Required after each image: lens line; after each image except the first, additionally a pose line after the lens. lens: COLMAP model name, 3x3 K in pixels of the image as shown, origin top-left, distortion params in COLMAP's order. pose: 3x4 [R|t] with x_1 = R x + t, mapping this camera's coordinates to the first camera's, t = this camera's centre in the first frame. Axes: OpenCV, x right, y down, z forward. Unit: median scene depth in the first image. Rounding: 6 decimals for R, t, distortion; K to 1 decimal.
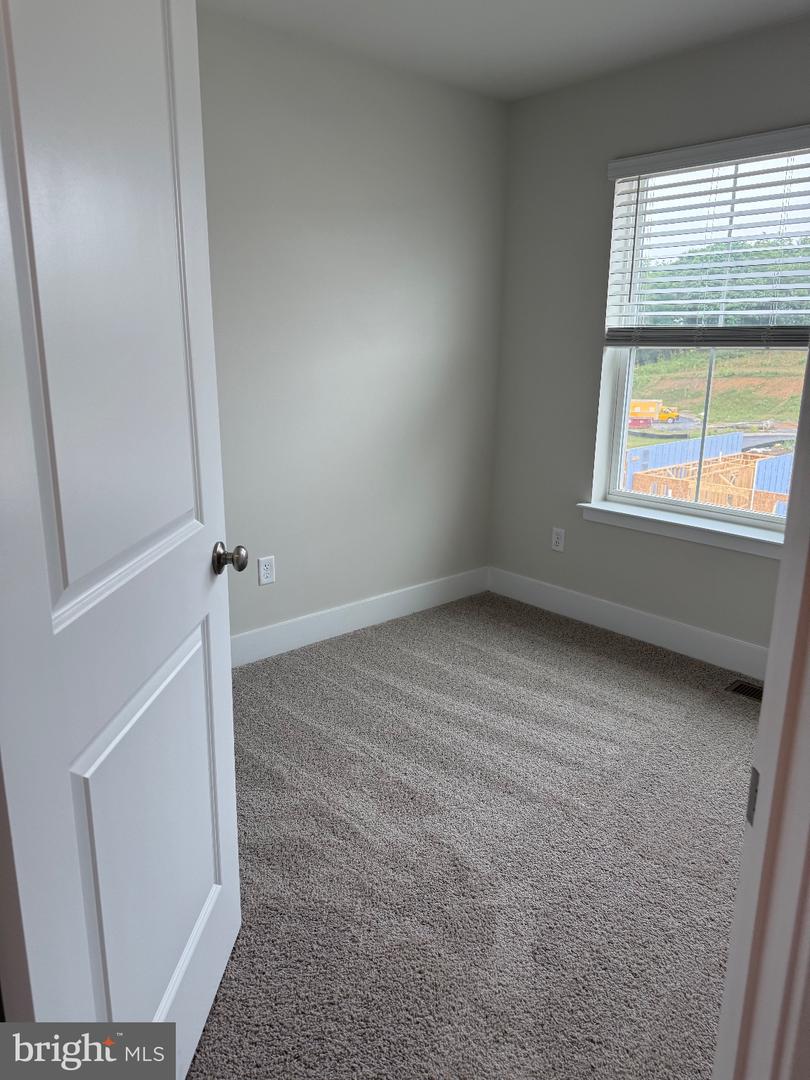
lens RADIAL K [[762.0, 0, 401.2], [0, 762.0, 530.4], [0, 0, 1]] dist [0.008093, -0.047885]
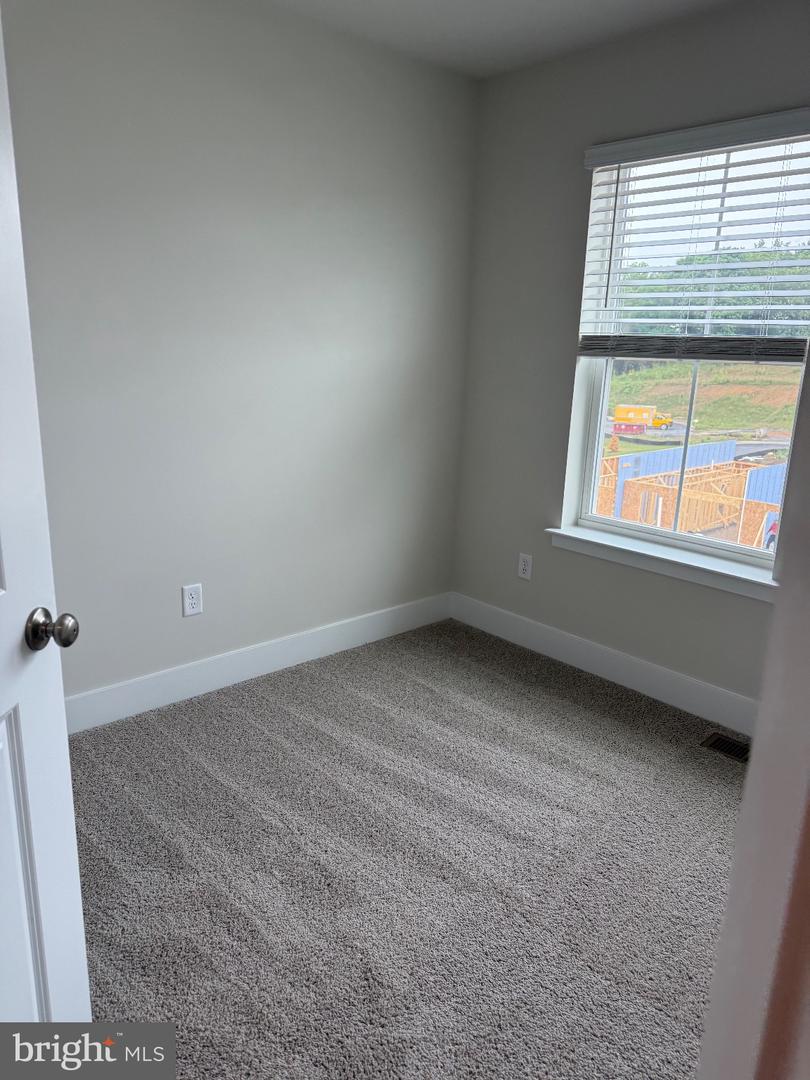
lens RADIAL K [[760.8, 0, 405.0], [0, 760.8, 540.0], [0, 0, 1]] dist [-0.013875, -0.004344]
pose [[0.999733, 0.019396, 0.012559, 0.063081], [-0.019565, 0.999718, 0.013475, -0.036885], [-0.012294, -0.013718, 0.999830, 0.118778]]
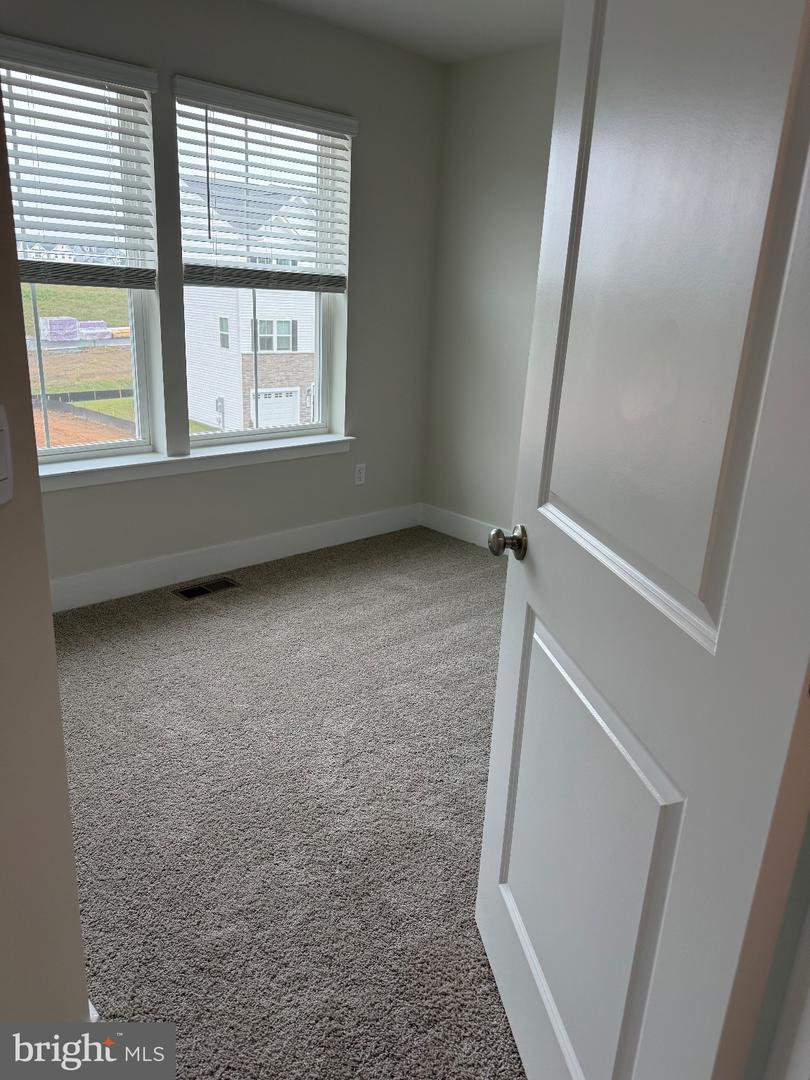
lens RADIAL K [[755.6, 0, 405.0], [0, 755.6, 540.0], [0, 0, 1]] dist [0.009274, 0.001916]
pose [[-0.028048, -0.325984, 0.944959, -0.818078], [0.194243, 0.925534, 0.325049, -0.229620], [-0.980552, 0.192669, 0.037361, 0.861776]]
